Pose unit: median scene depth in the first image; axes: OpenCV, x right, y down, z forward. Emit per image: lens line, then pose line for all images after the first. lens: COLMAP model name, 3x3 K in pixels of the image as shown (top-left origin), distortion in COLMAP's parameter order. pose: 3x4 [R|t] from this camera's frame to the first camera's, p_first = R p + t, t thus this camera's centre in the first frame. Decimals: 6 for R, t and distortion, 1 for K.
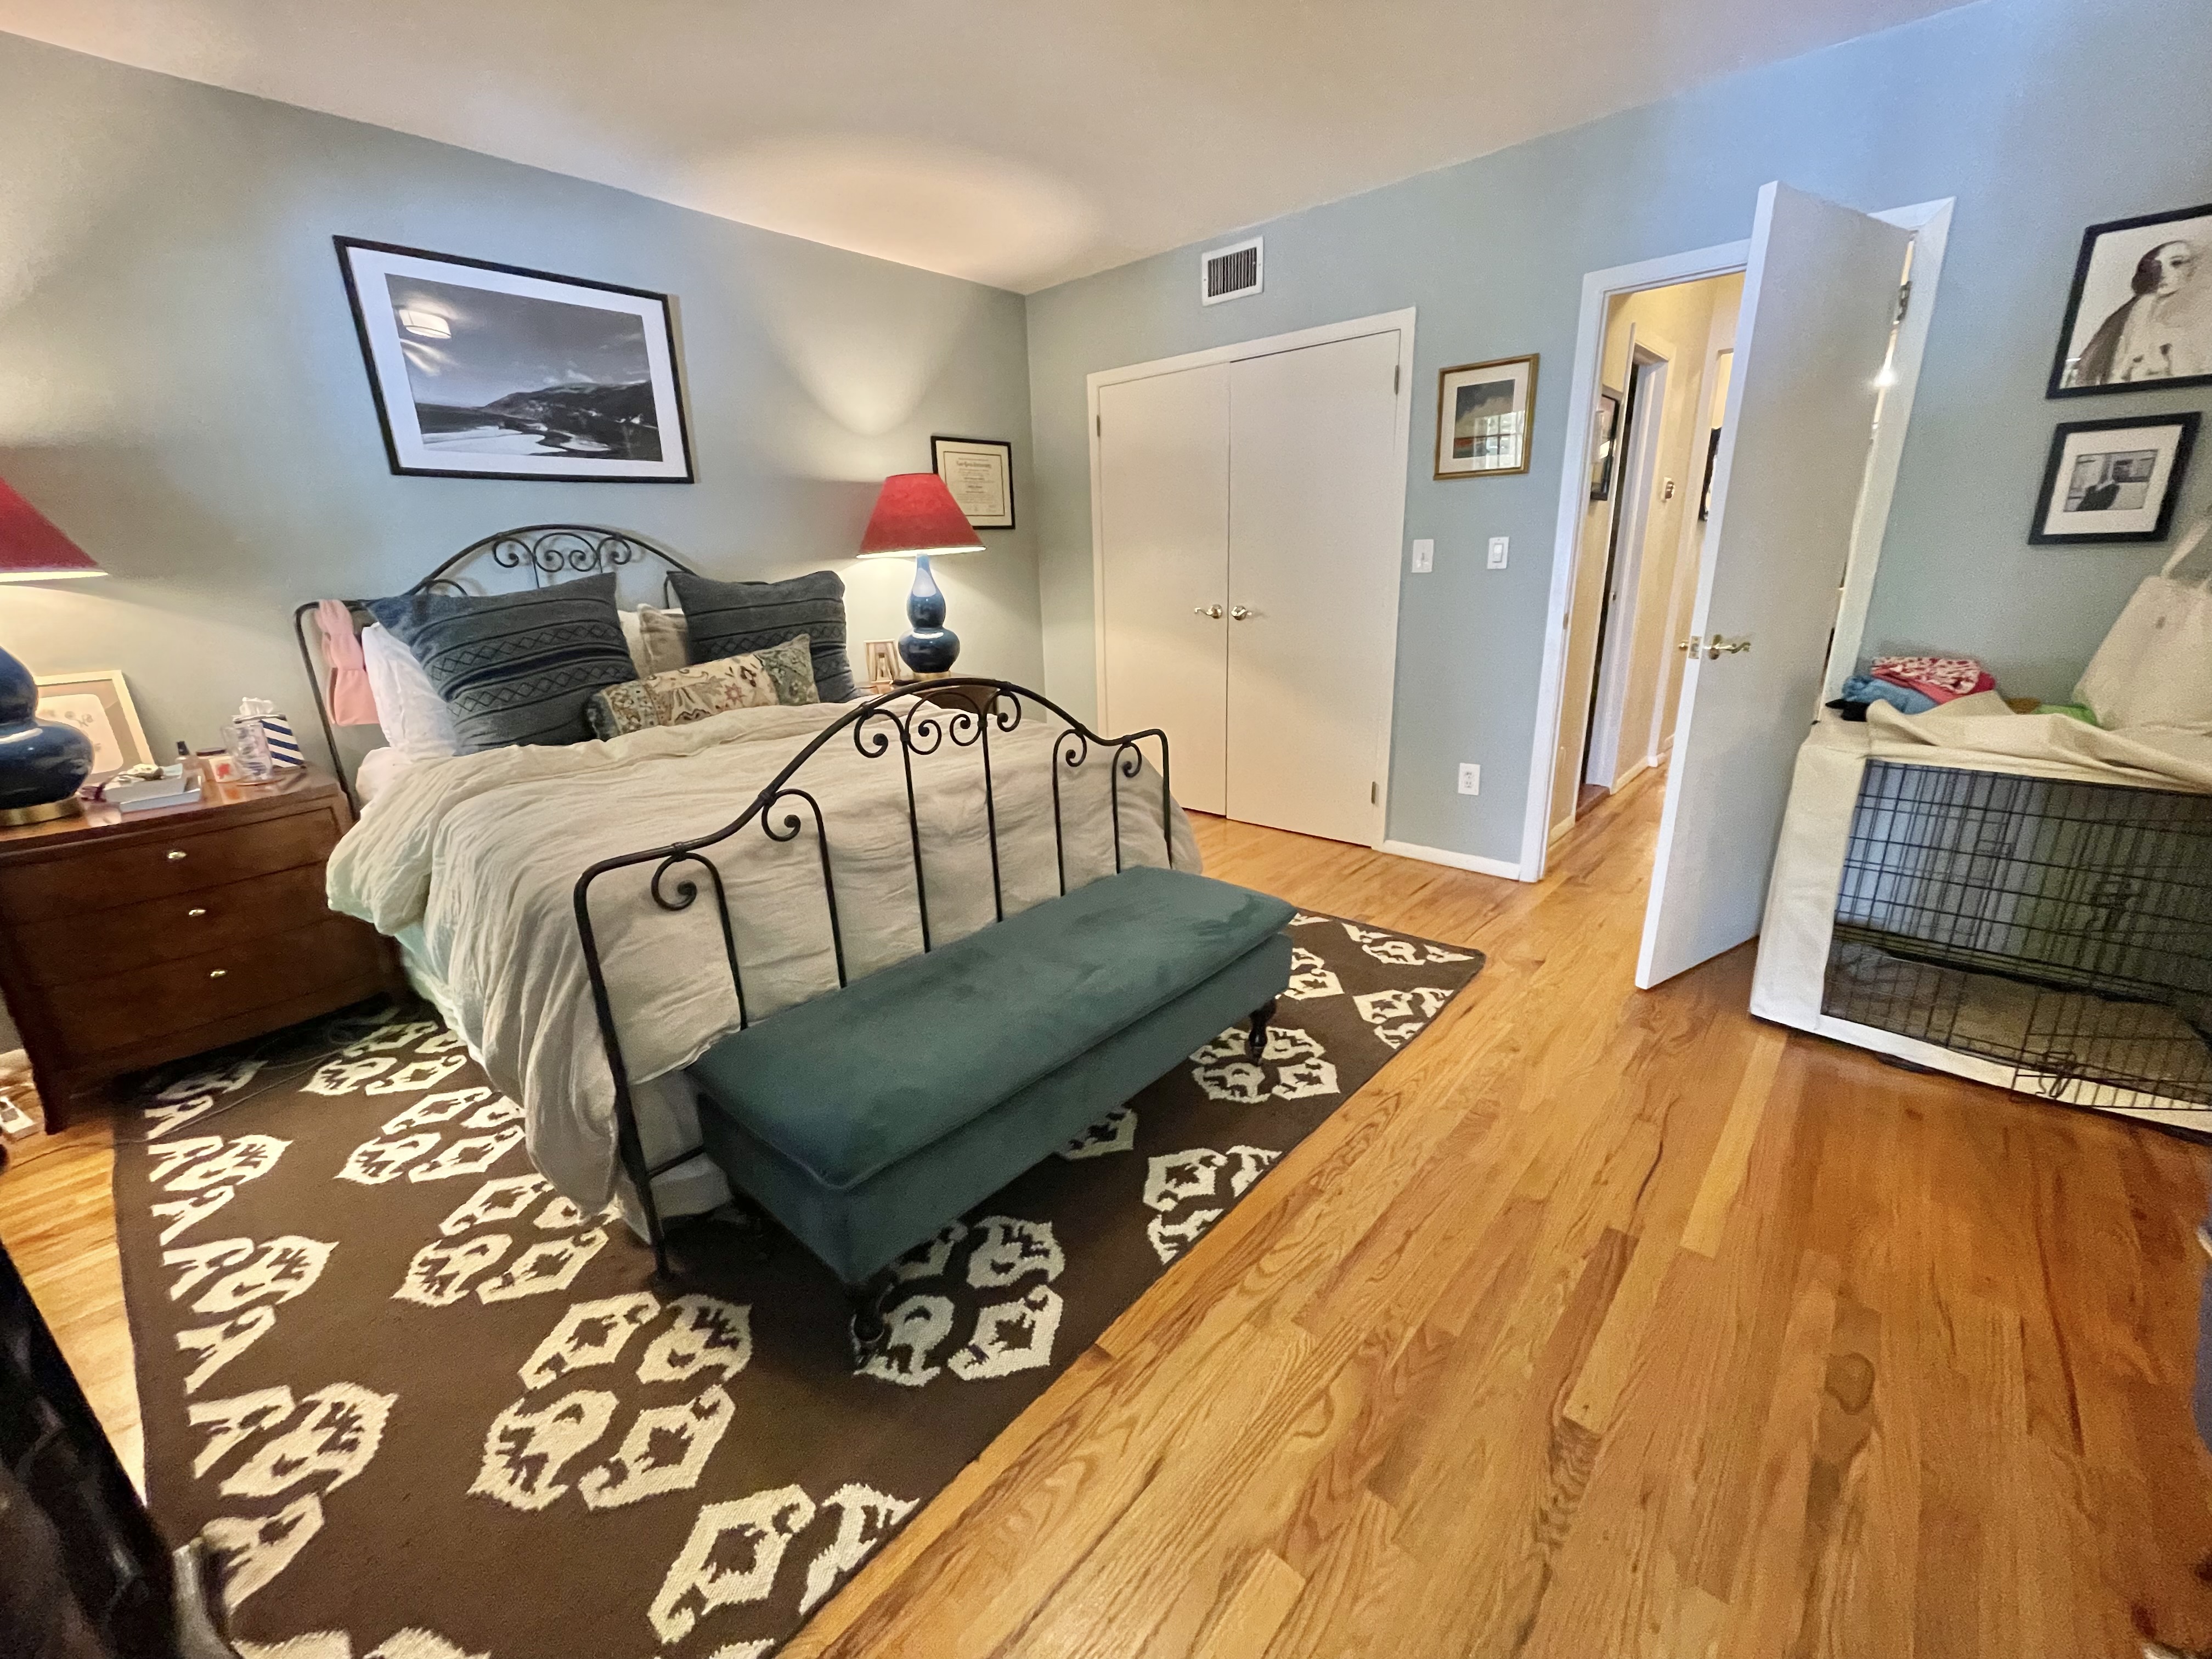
lens RADIAL K [[909.9, 0, 1106.0], [0, 909.9, 829.5], [0, 0, 1]] dist [0.000166, 0.000011]
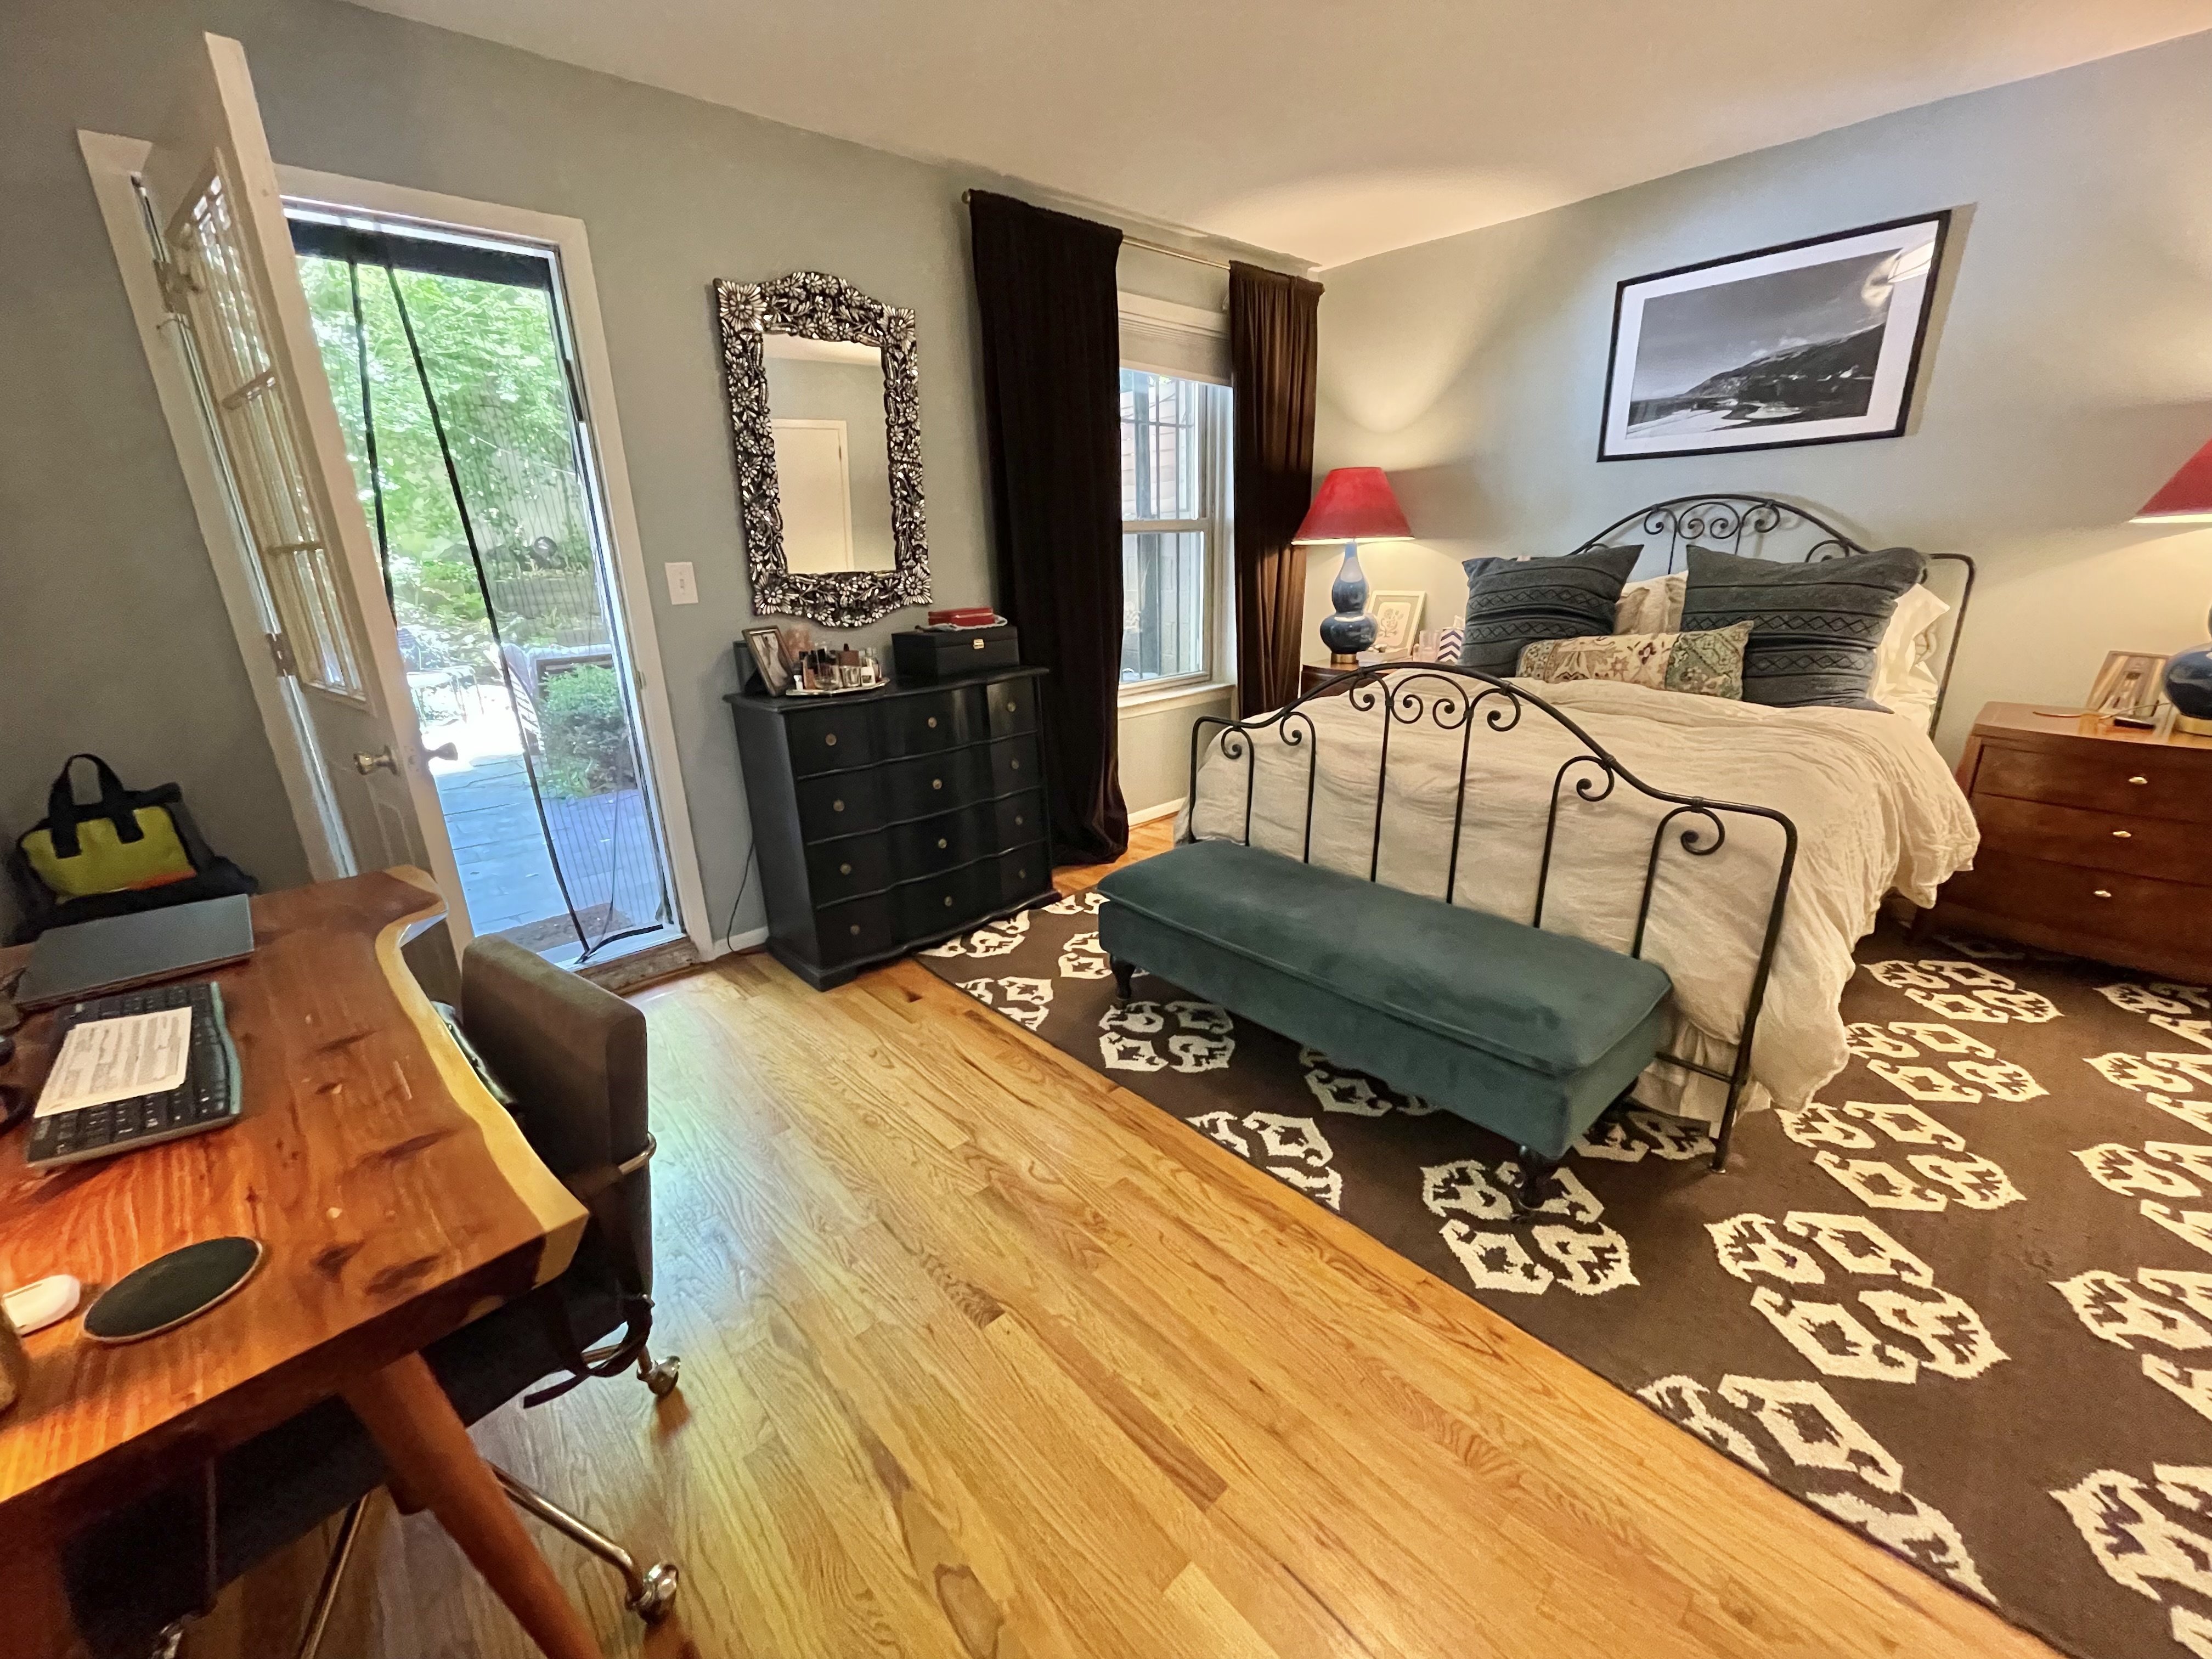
lens RADIAL K [[900.0, 0, 1106.0], [0, 900.0, 829.5], [0, 0, 1]] dist [-0.000953, 0.000164]
pose [[-0.112850, 0.340928, -0.933291, 0.987572], [-0.249130, 0.899579, 0.358737, -0.287143], [0.961873, 0.272995, -0.016582, 0.689957]]
